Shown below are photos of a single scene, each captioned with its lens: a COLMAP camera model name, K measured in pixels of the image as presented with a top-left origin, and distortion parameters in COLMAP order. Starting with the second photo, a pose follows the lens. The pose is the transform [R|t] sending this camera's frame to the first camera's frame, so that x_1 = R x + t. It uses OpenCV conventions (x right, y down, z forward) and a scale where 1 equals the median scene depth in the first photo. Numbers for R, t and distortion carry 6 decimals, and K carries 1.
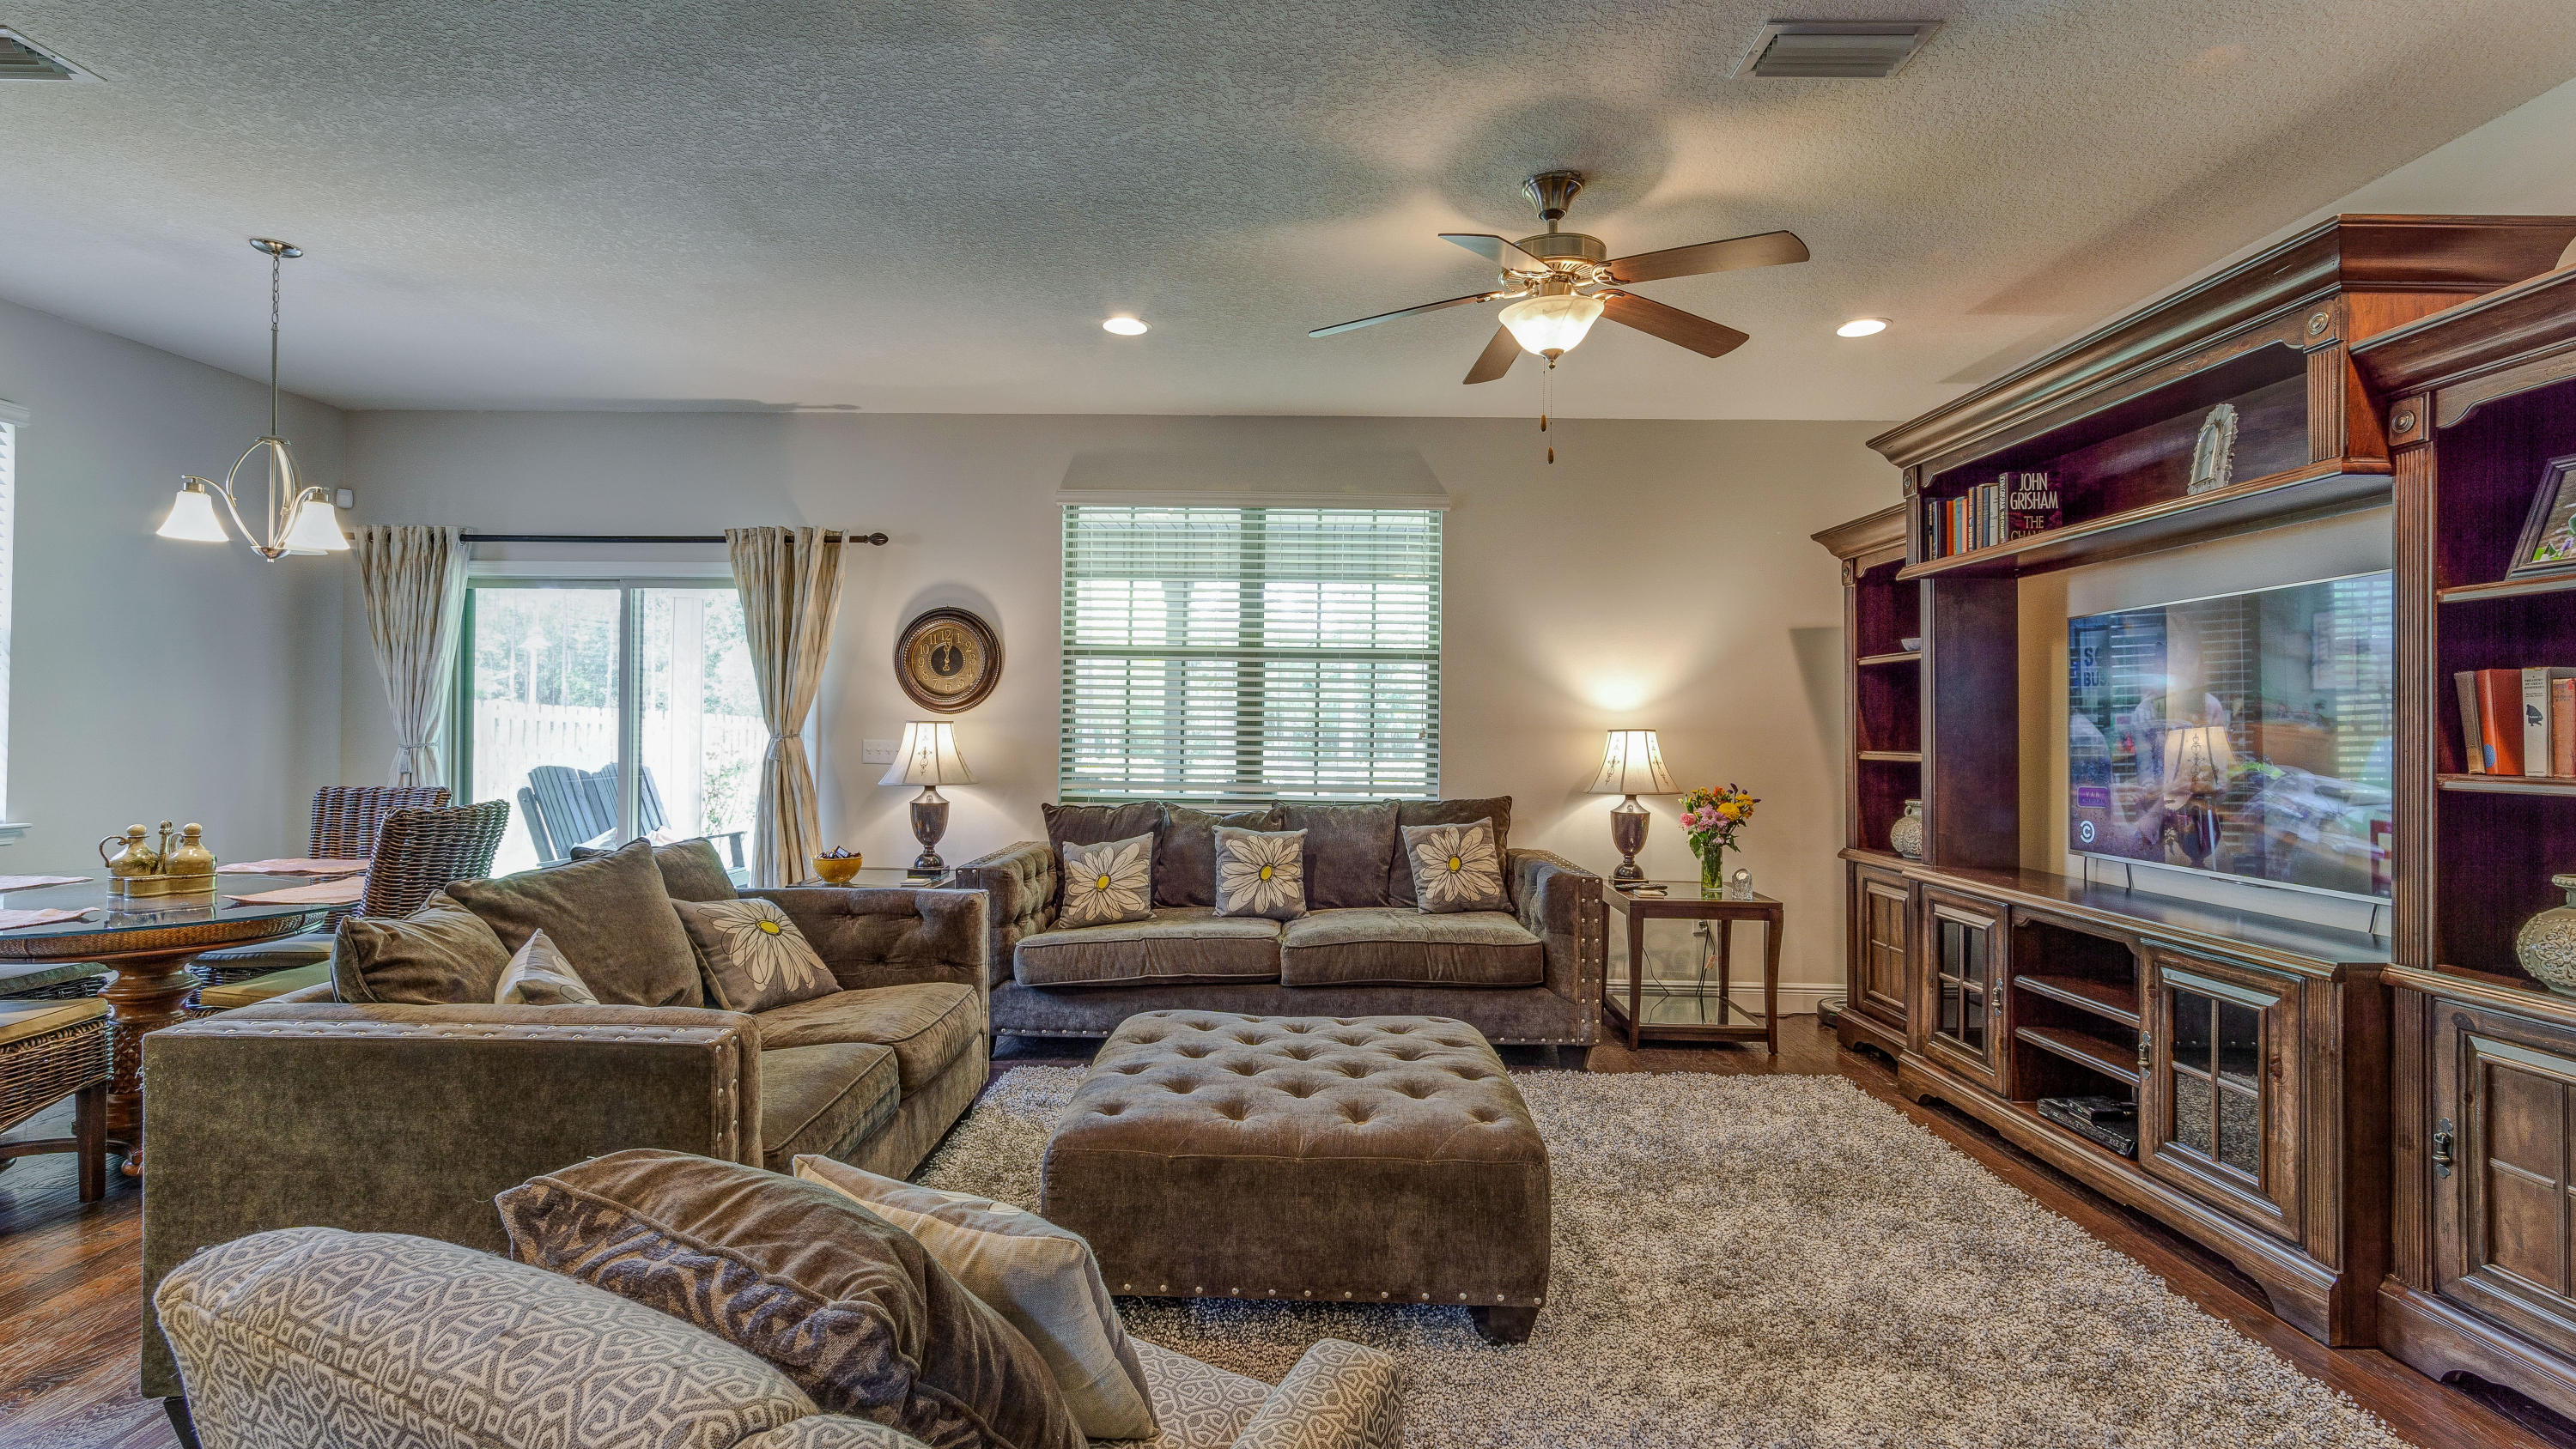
lens RADIAL K [[1135.7, 0, 1297.3], [0, 1135.7, 723.7], [0, 0, 1]] dist [-0.001300, 0.000343]
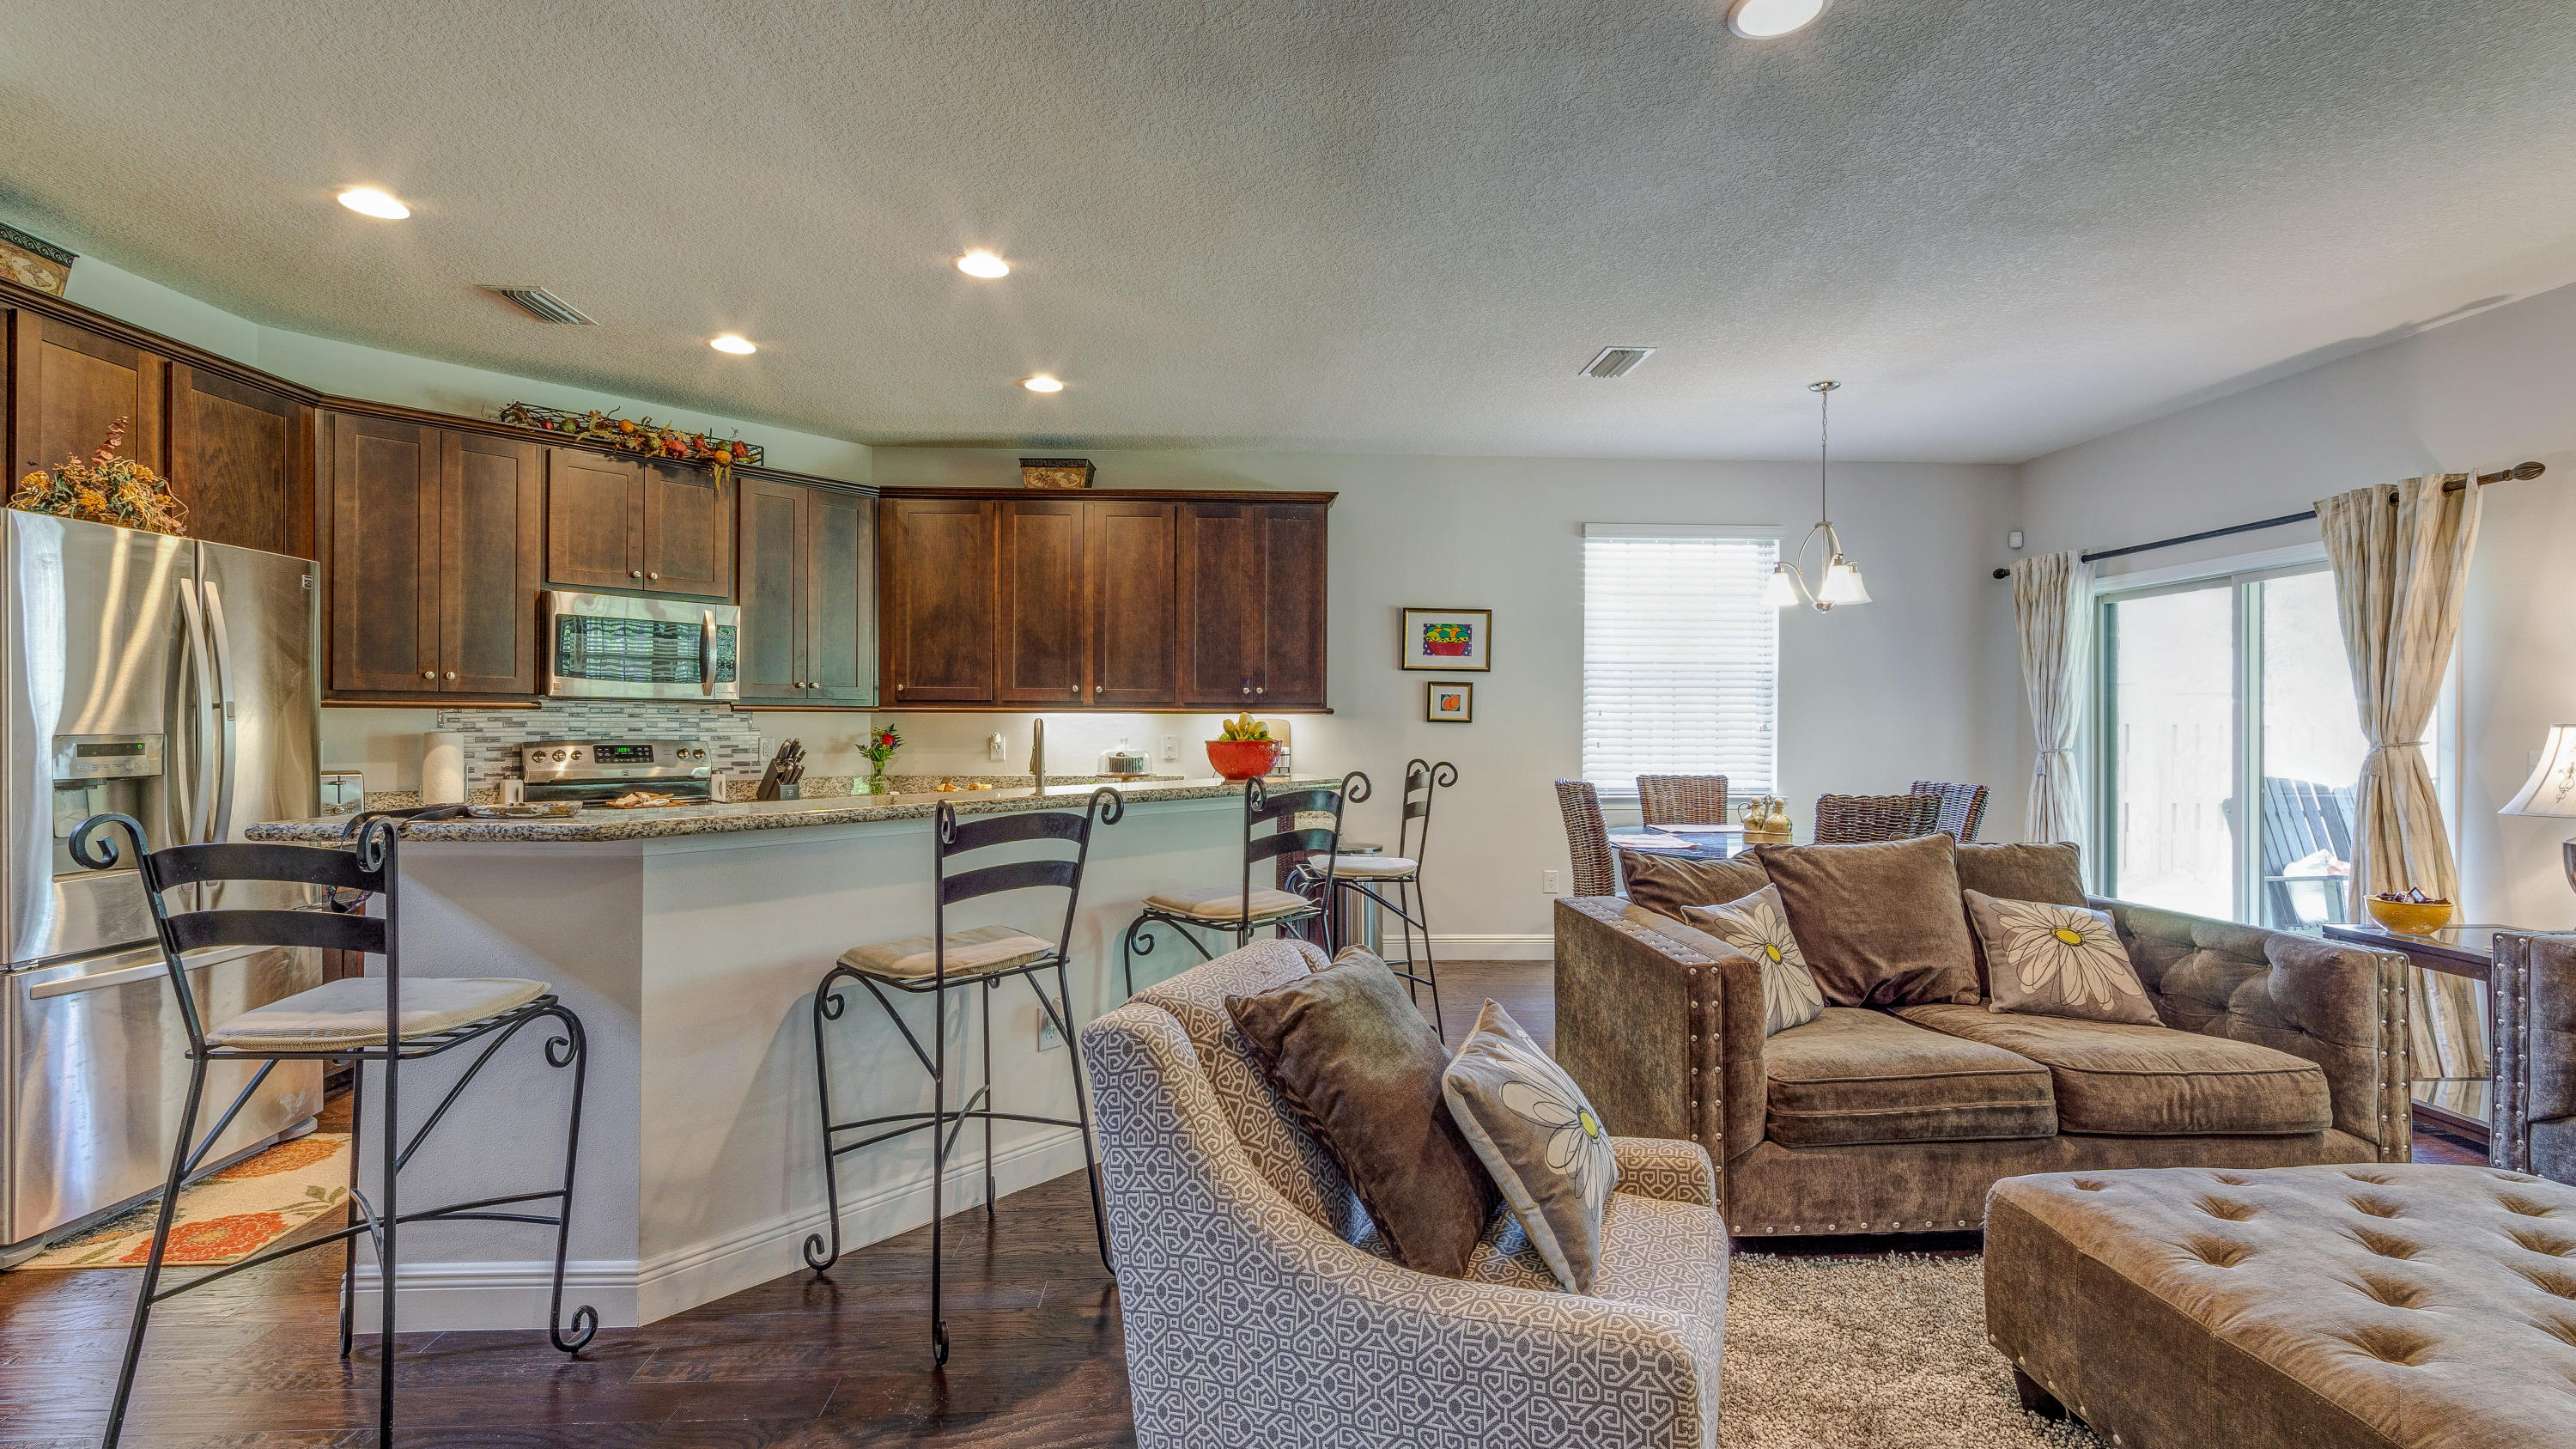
lens RADIAL K [[1148.6, 0, 1275.0], [0, 1148.6, 729.0], [0, 0, 1]] dist [-0.001566, 0.001146]
pose [[0.058967, -0.005432, -0.998245, 0.308165], [-0.001786, 0.999983, -0.005547, 0.005298], [0.998258, 0.002110, 0.058956, 0.169464]]
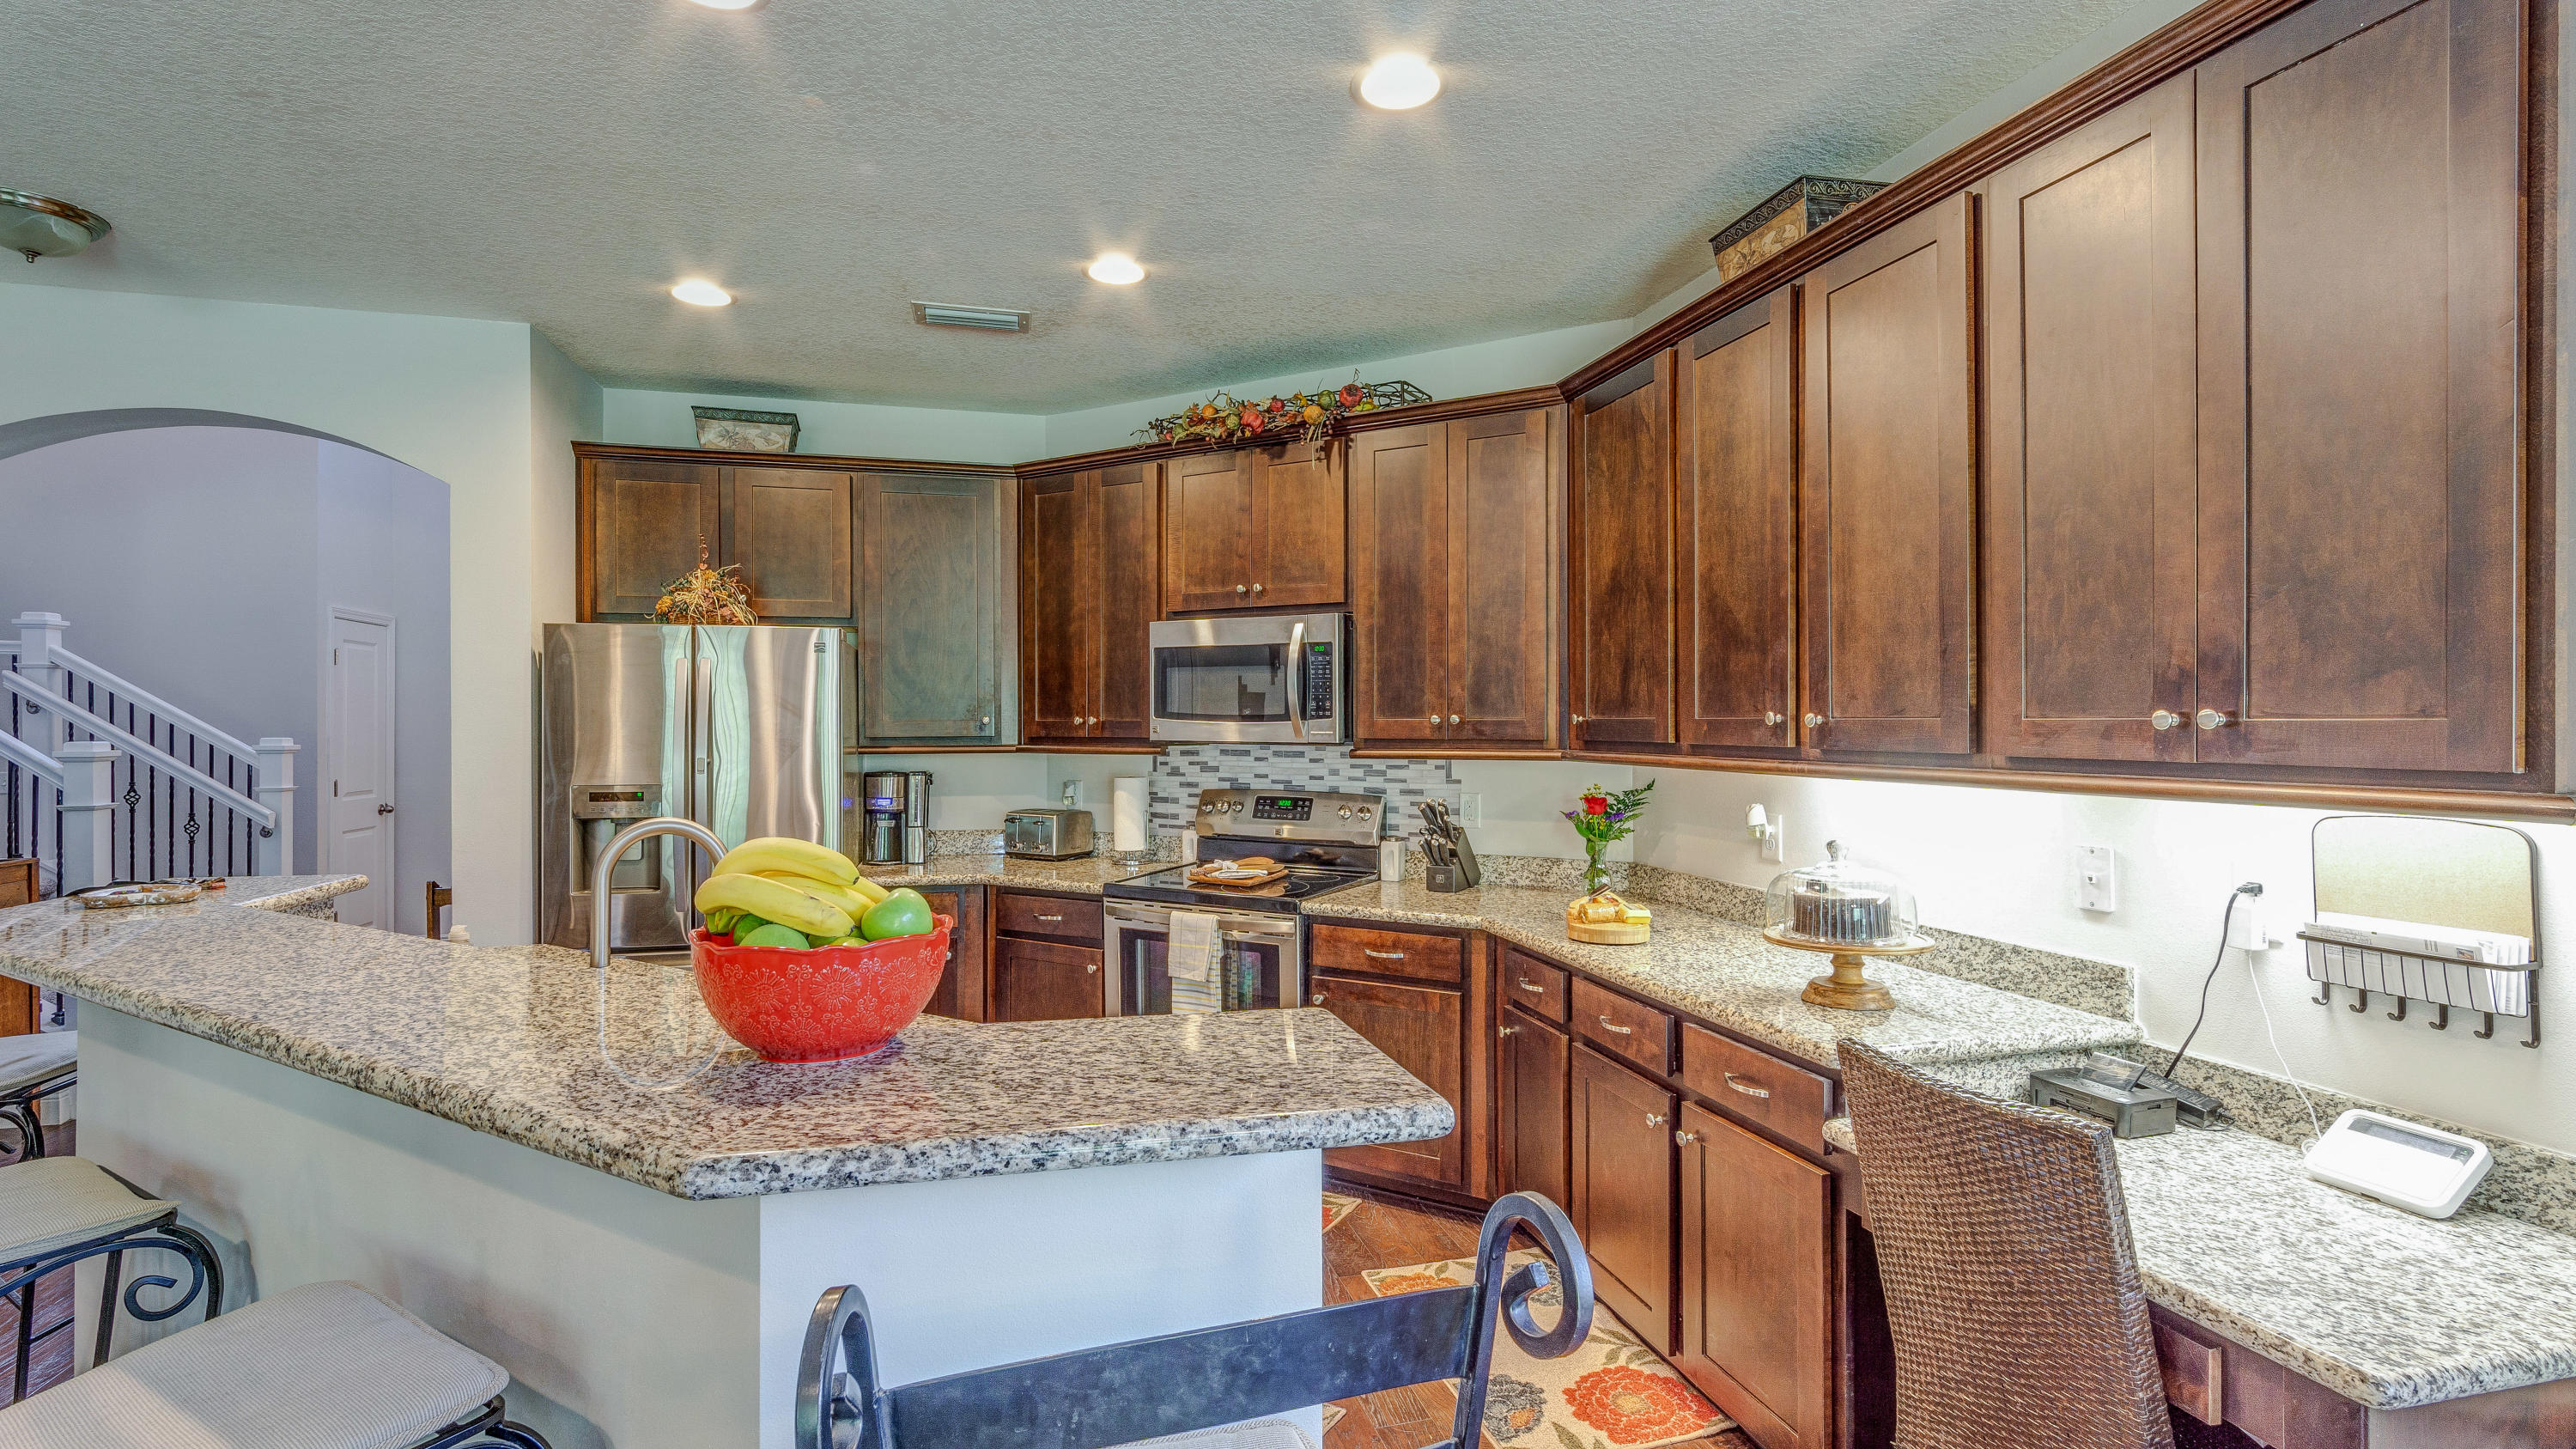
lens RADIAL K [[1168.2, 0, 1241.4], [0, 1168.2, 721.5], [0, 0, 1]] dist [-0.000396, 0.000036]
pose [[-0.965102, -0.011555, -0.261620, -0.498082], [-0.010158, 0.999926, -0.006693, -0.034270], [0.261678, -0.003802, -0.965148, 0.468055]]
